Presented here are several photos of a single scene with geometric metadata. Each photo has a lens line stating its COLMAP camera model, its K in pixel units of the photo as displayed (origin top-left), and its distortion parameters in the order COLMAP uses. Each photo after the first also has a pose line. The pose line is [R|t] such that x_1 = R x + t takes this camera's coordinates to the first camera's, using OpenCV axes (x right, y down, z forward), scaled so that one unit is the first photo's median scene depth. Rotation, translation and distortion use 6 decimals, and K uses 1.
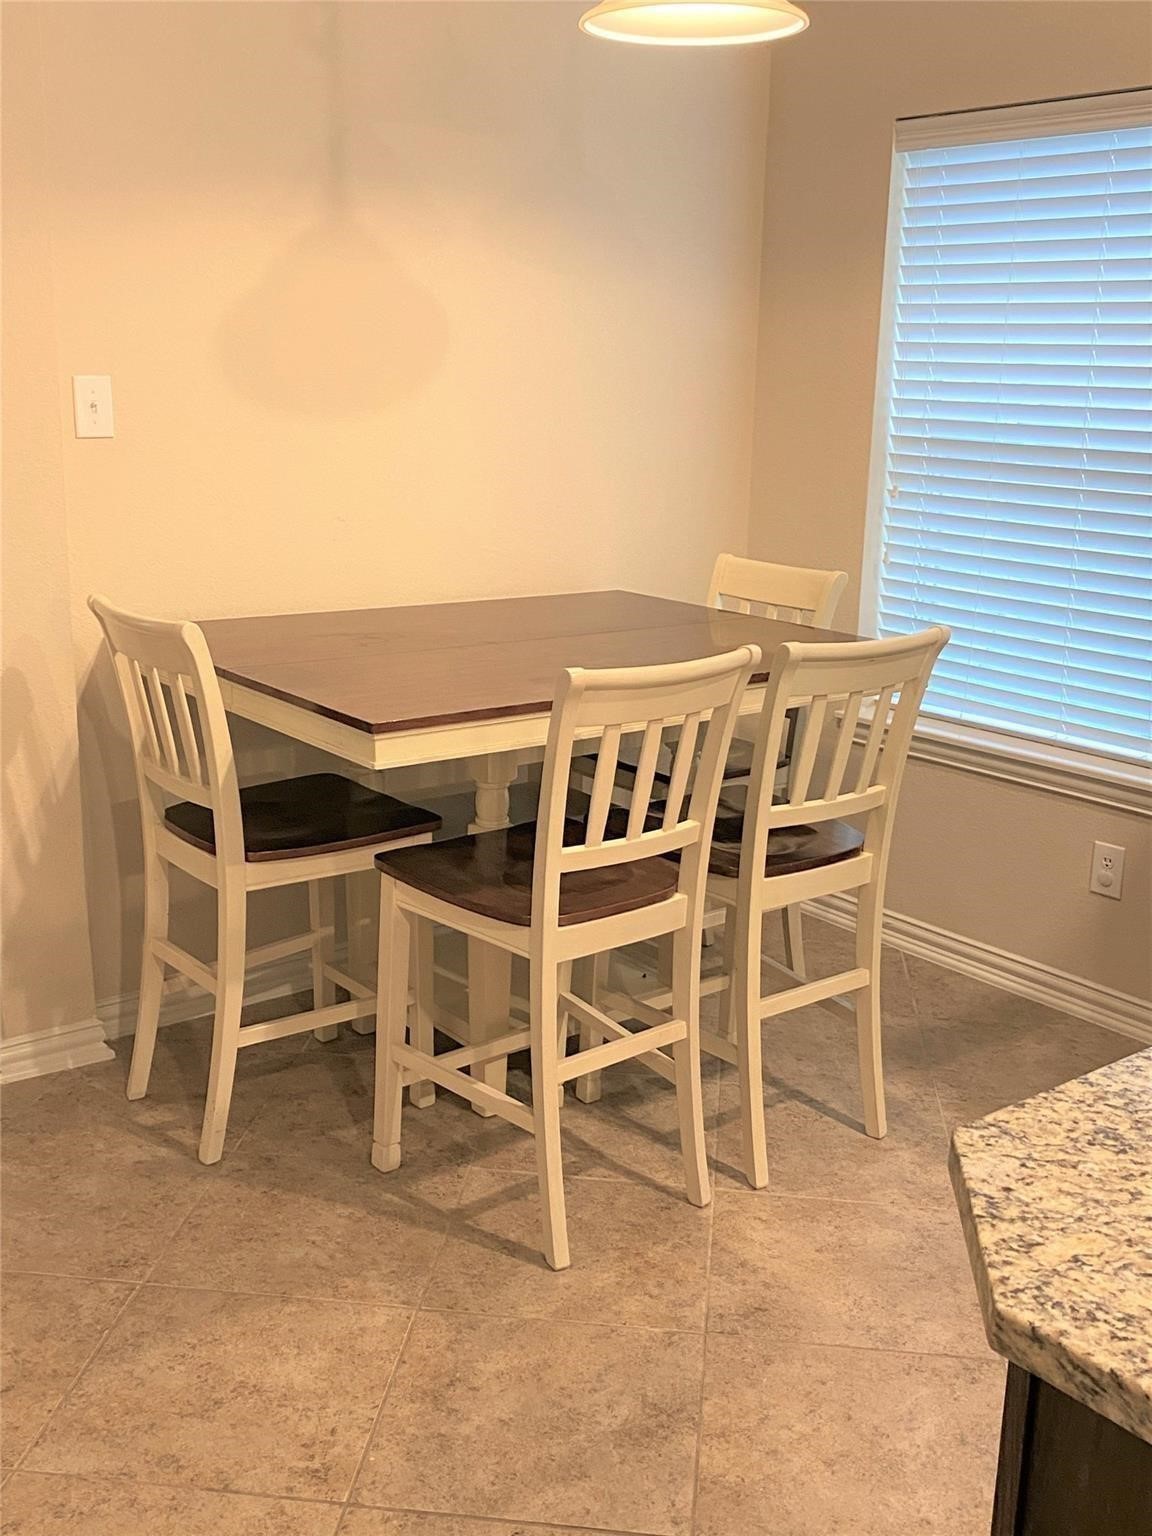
lens RADIAL K [[1595.8, 0, 576.0], [0, 1595.8, 768.0], [0, 0, 1]] dist [0.005716, 0.002379]
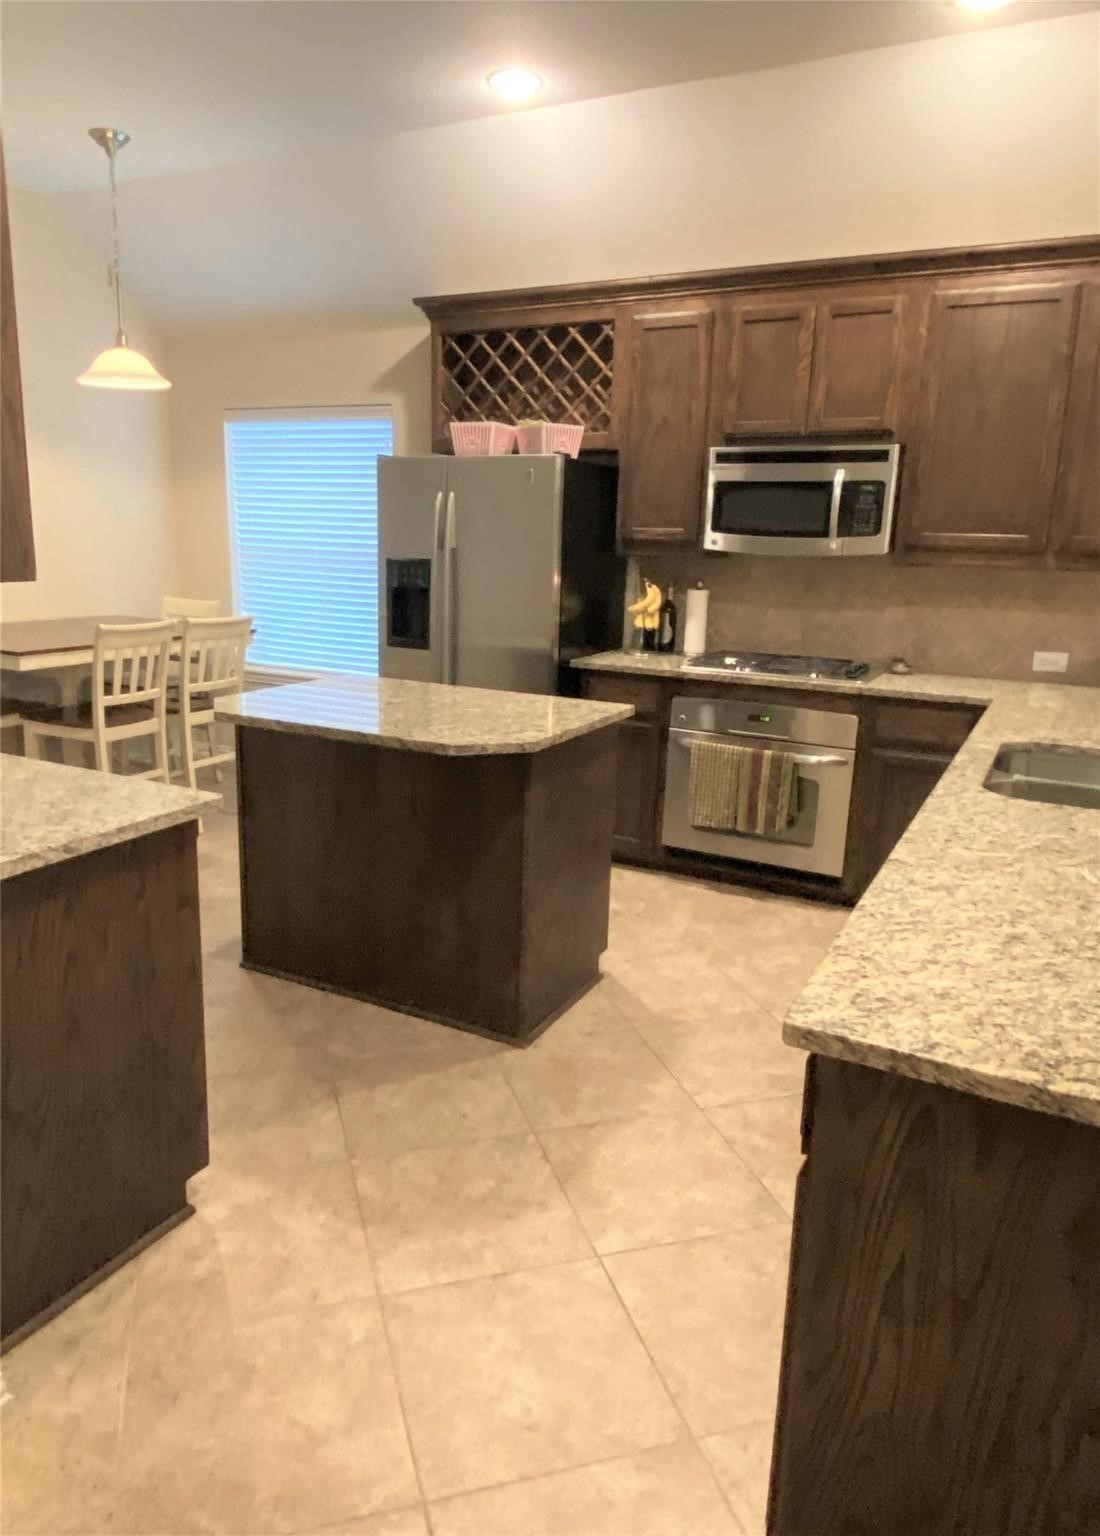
lens RADIAL K [[1068.7, 0, 550.0], [0, 1068.7, 768.0], [0, 0, 1]] dist [-0.003020, -0.002113]
pose [[0.913561, -0.093423, 0.395825, -0.041539], [0.100848, 0.994900, 0.002061, 0.222527], [-0.393999, 0.038035, 0.918324, -0.830790]]
